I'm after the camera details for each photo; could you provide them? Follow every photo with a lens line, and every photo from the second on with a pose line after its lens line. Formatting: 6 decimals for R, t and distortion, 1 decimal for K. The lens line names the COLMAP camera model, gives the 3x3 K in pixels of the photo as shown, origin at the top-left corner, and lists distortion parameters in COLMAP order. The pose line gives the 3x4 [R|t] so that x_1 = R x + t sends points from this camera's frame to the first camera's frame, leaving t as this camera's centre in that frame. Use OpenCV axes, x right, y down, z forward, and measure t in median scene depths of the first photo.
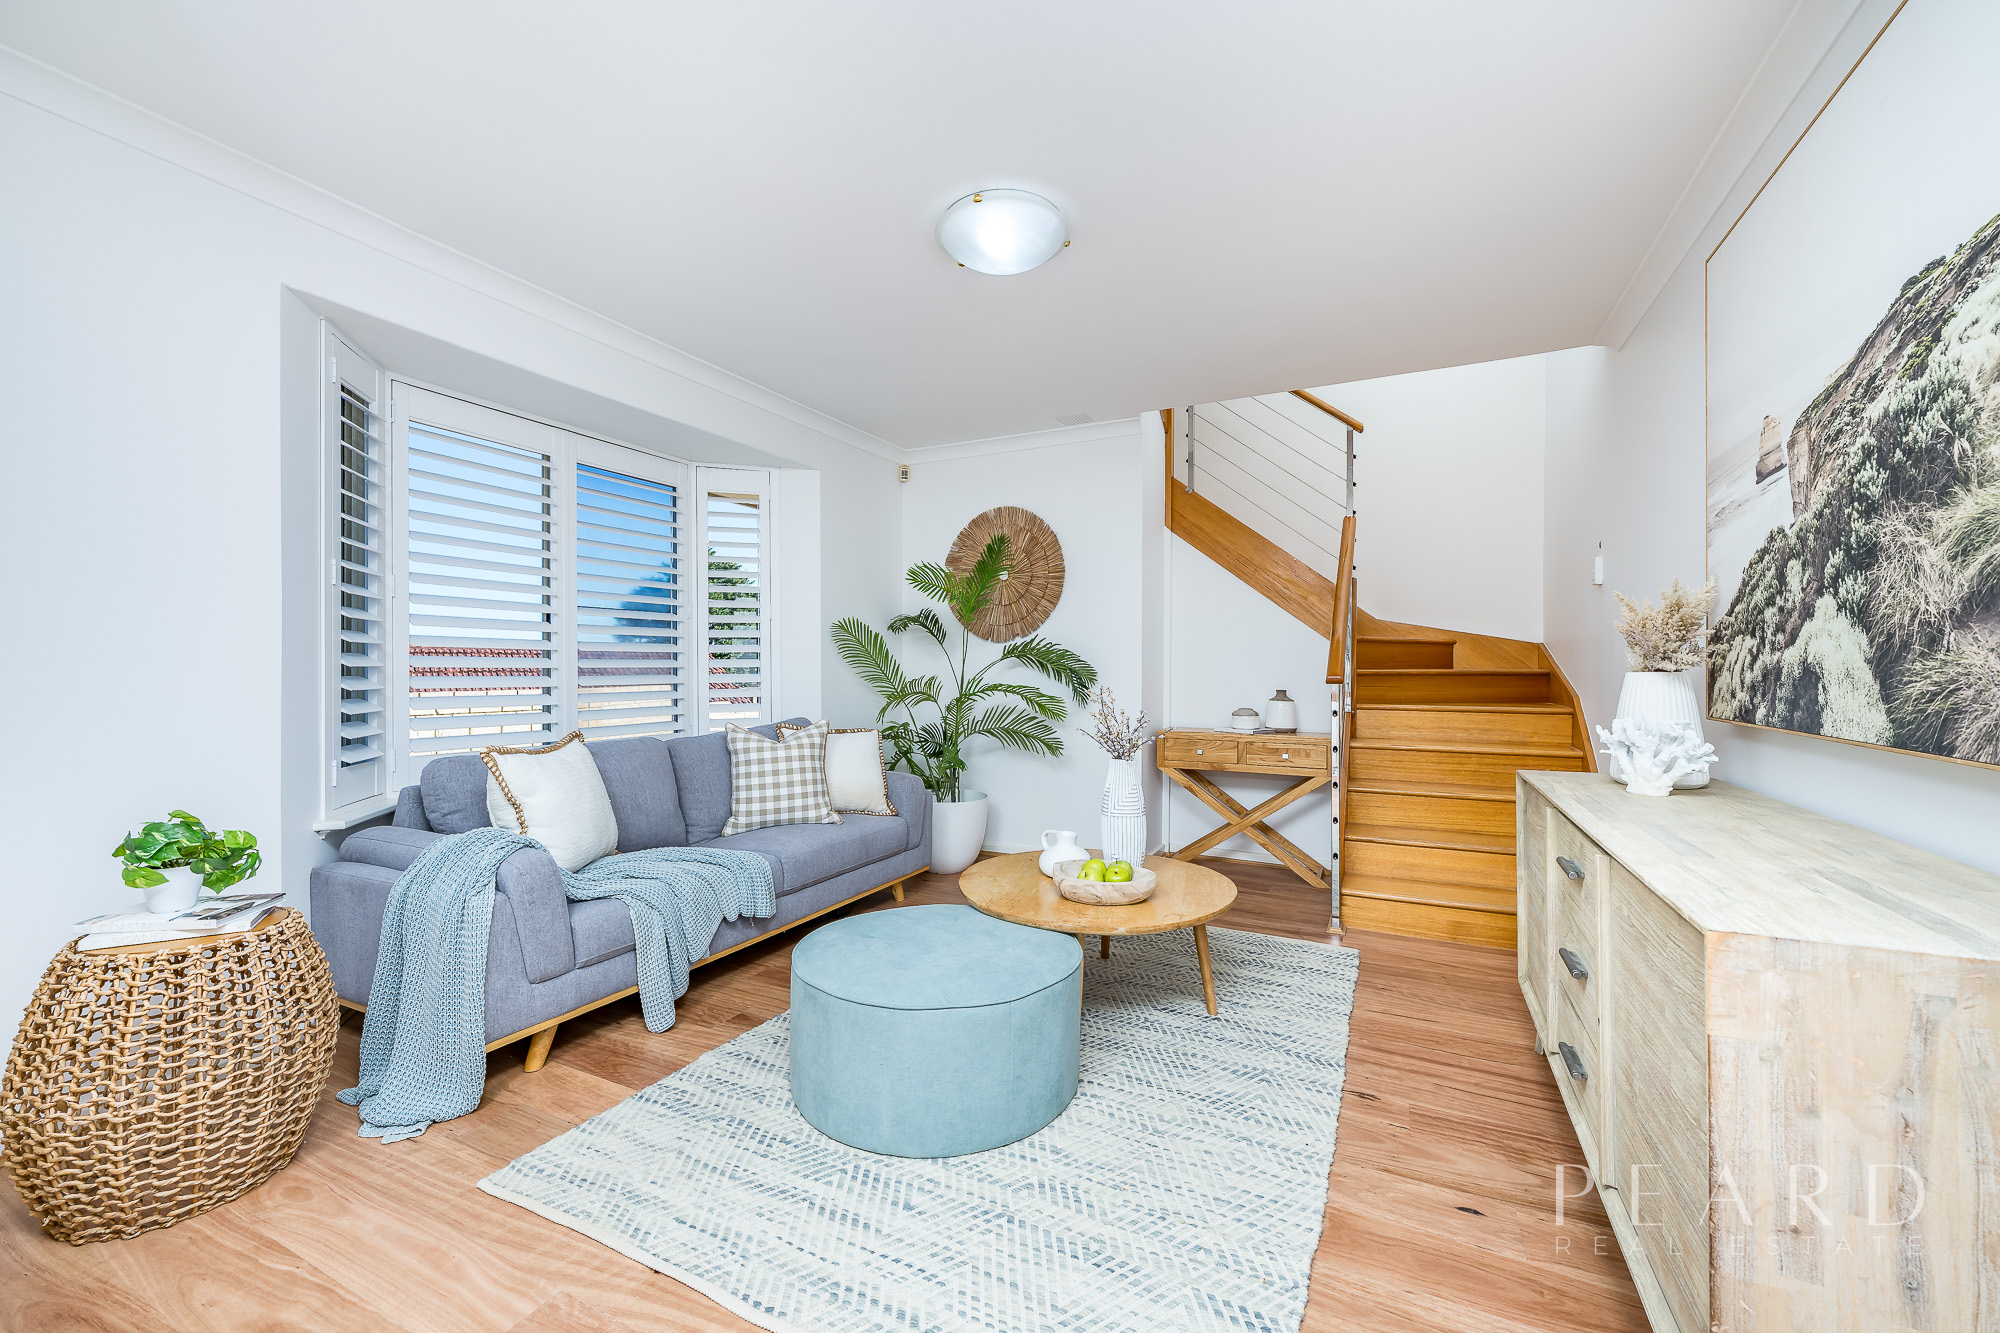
lens RADIAL K [[788.2, 0, 1004.4], [0, 788.2, 666.7], [0, 0, 1]] dist [-0.001761, 0.000452]
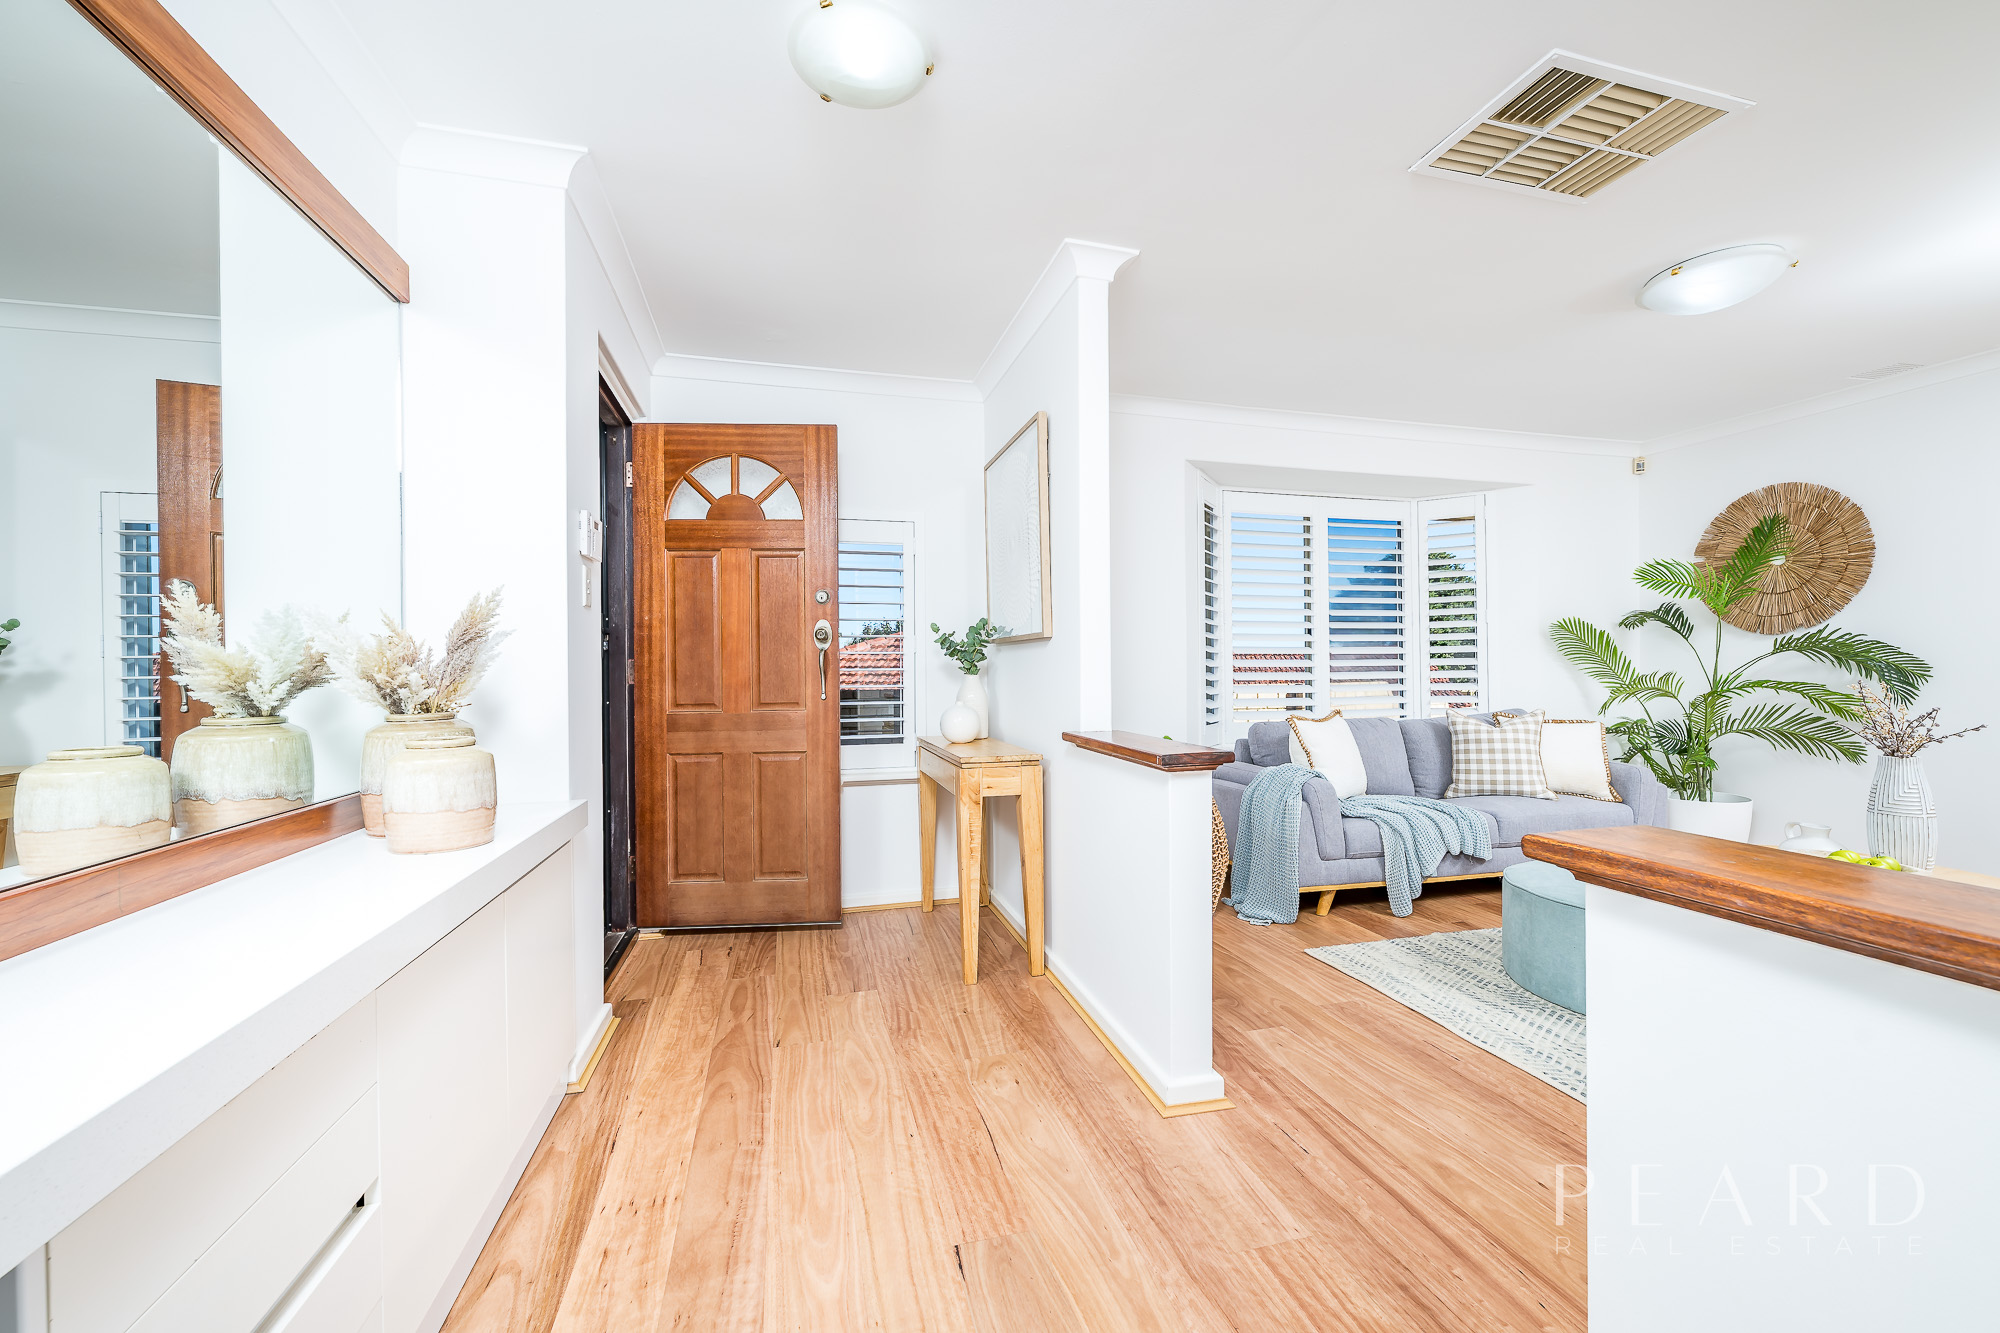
lens RADIAL K [[788.2, 0, 998.0], [0, 788.2, 669.8], [0, 0, 1]] dist [-0.001761, 0.000452]
pose [[0.660846, -0.004991, -0.750505, 0.113717], [0.009867, 0.999949, 0.002039, -0.001354], [0.750457, -0.008752, 0.660861, -0.357832]]
